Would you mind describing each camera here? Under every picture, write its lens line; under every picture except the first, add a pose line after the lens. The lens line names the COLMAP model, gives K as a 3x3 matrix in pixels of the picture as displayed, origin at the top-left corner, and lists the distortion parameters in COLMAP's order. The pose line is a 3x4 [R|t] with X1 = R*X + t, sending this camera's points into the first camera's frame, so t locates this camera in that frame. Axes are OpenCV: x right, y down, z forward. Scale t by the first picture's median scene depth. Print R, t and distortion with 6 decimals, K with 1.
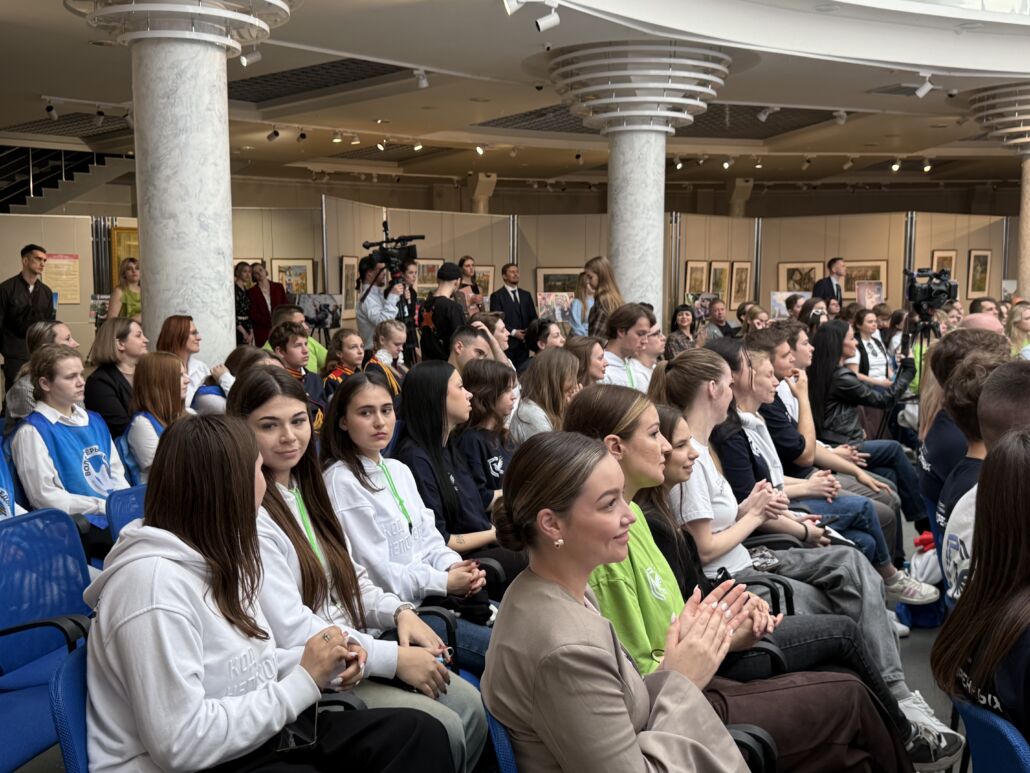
lens RADIAL K [[1140.1, 0, 518.4], [0, 1140.1, 393.4], [0, 0, 1]] dist [0.117140, 0.000000]
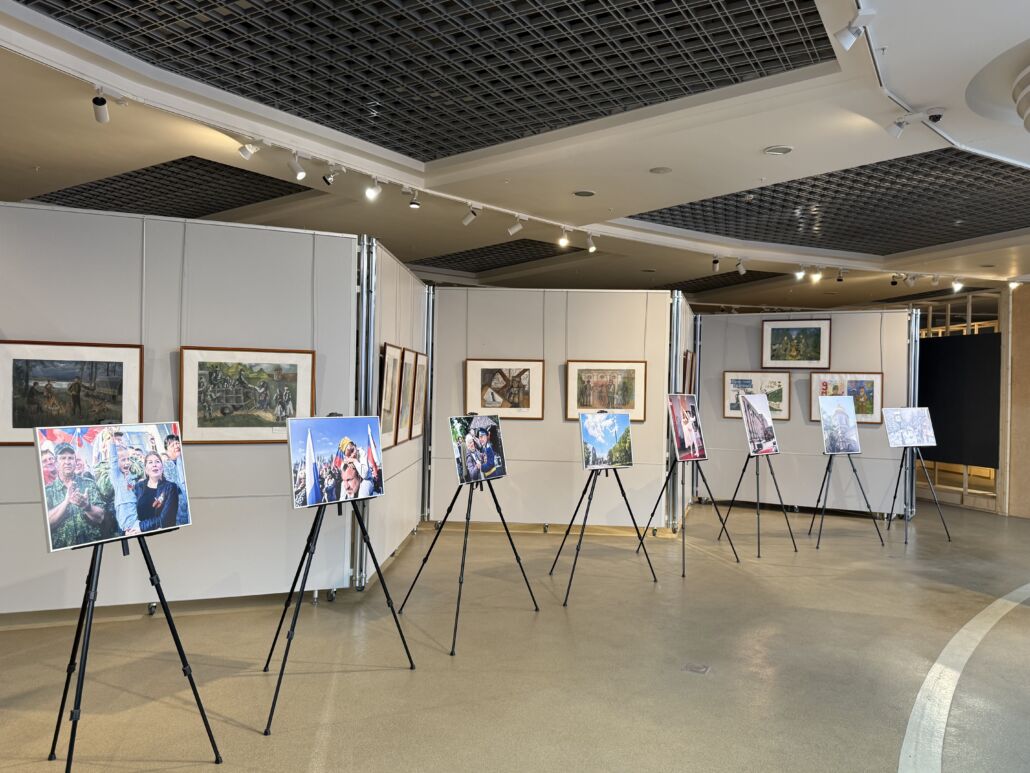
lens RADIAL K [[774.8, 0, 516.2], [0, 774.8, 385.0], [0, 0, 1]] dist [0.063790, 0.000196]
pose [[0.791820, 0.019711, 0.610437, -0.004758], [0.039647, 0.995712, -0.083579, -0.079326], [-0.609467, 0.090381, 0.787643, 0.812133]]
